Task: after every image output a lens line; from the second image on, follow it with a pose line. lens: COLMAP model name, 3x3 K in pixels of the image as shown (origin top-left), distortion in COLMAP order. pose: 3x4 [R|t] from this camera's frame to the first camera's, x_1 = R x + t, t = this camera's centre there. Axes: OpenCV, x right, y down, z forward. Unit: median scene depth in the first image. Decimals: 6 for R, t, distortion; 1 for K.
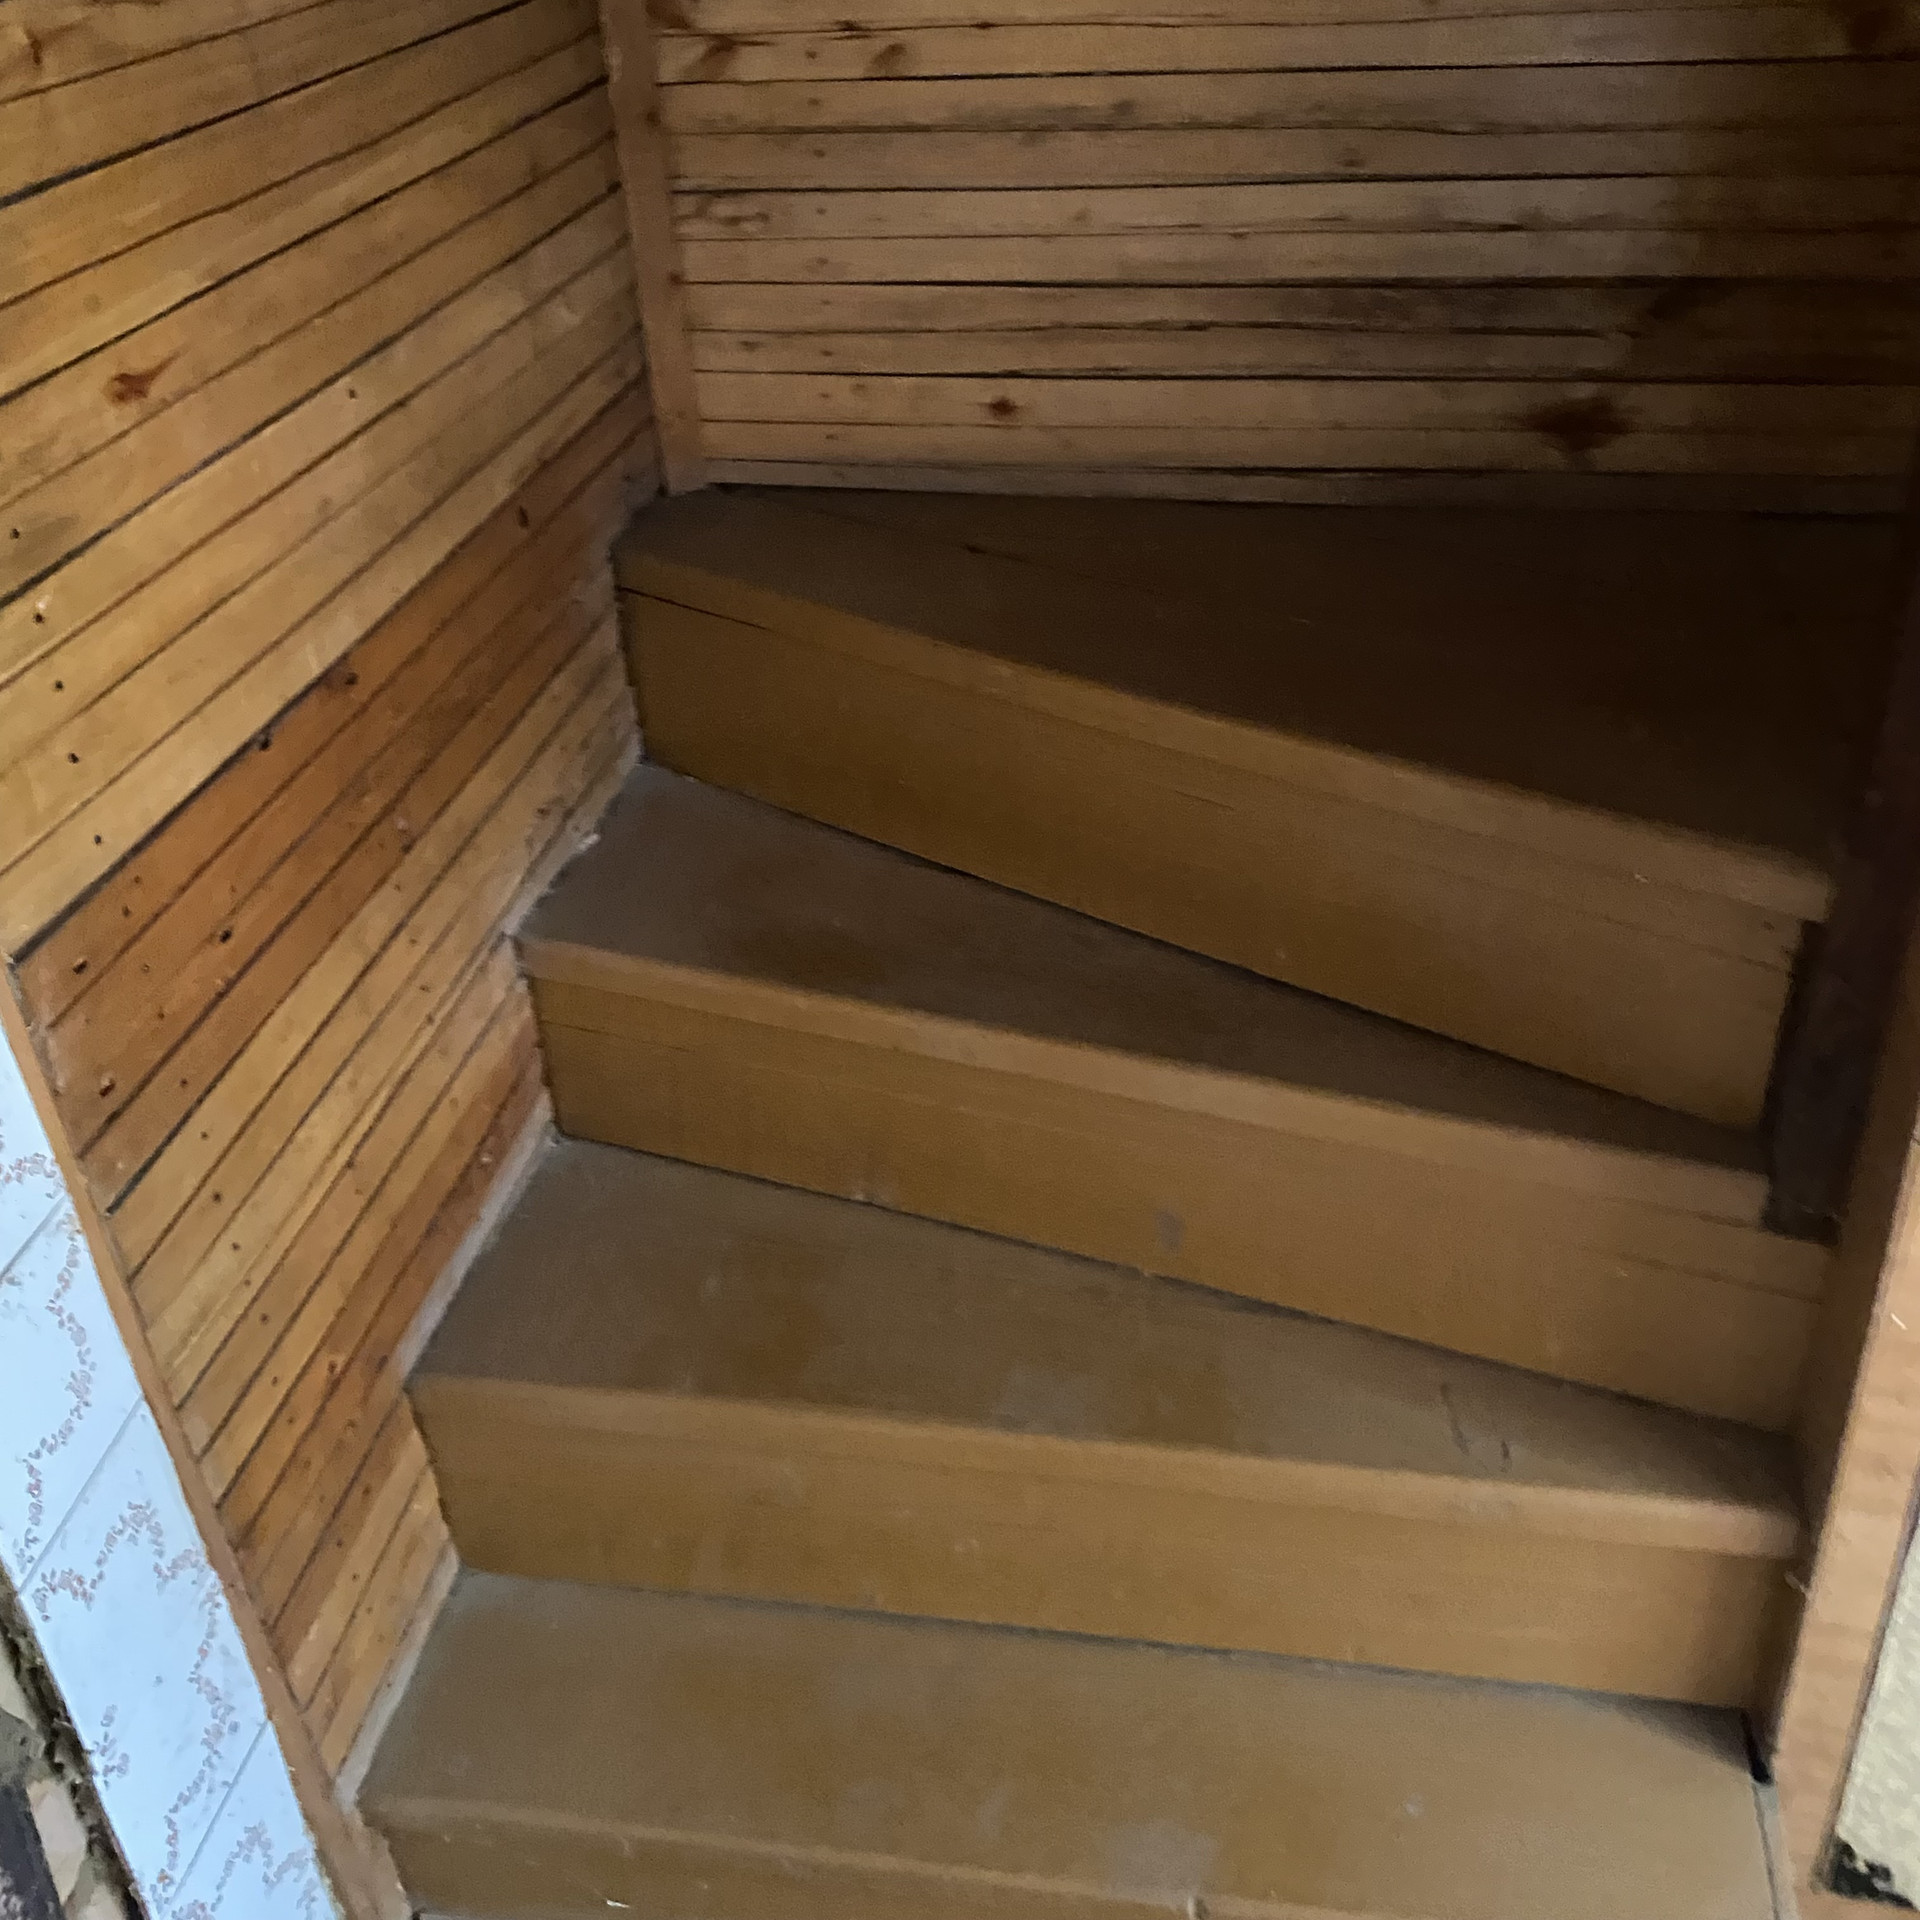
lens RADIAL K [[2029.0, 0, 1061.3], [0, 2029.0, 1012.7], [0, 0, 1]] dist [0.082620, -0.226104]
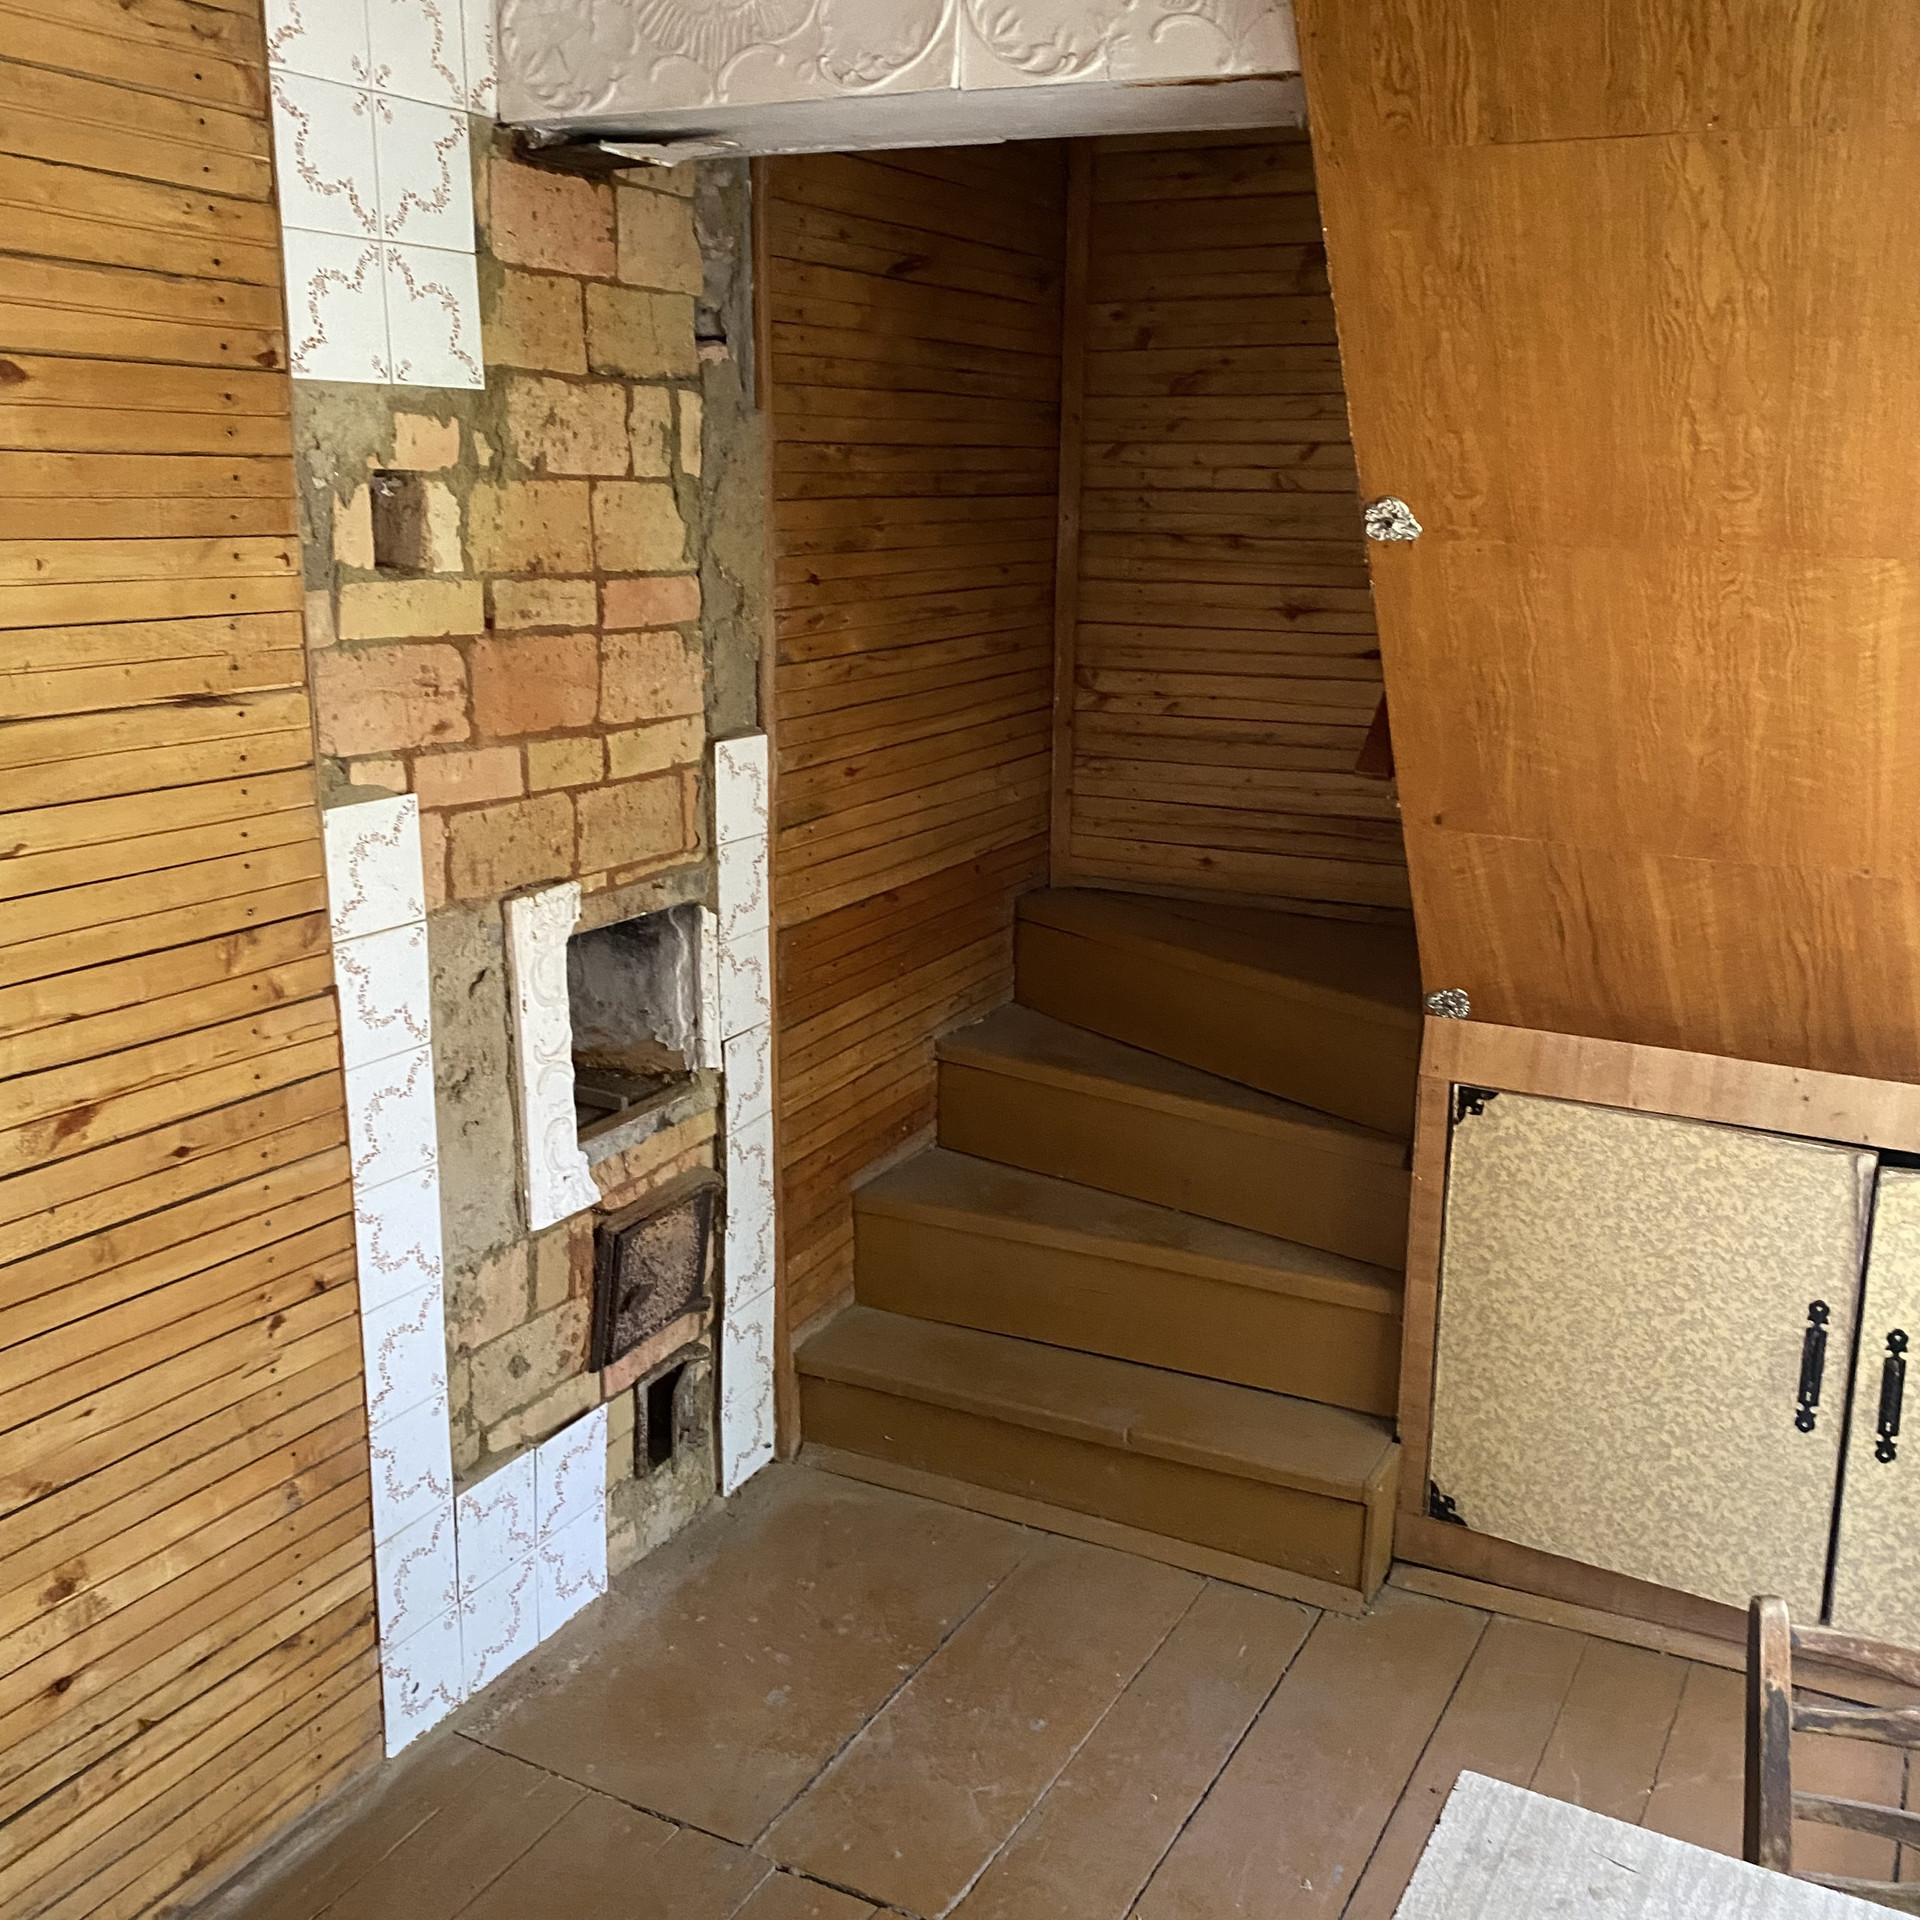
lens RADIAL K [[2049.2, 0, 1053.8], [0, 2049.2, 966.5], [0, 0, 1]] dist [0.165018, -0.388906]
pose [[0.960592, 0.113802, -0.253600, 0.406257], [-0.189969, 0.934807, -0.300080, 0.520090], [0.202917, 0.336431, 0.919586, -1.046232]]
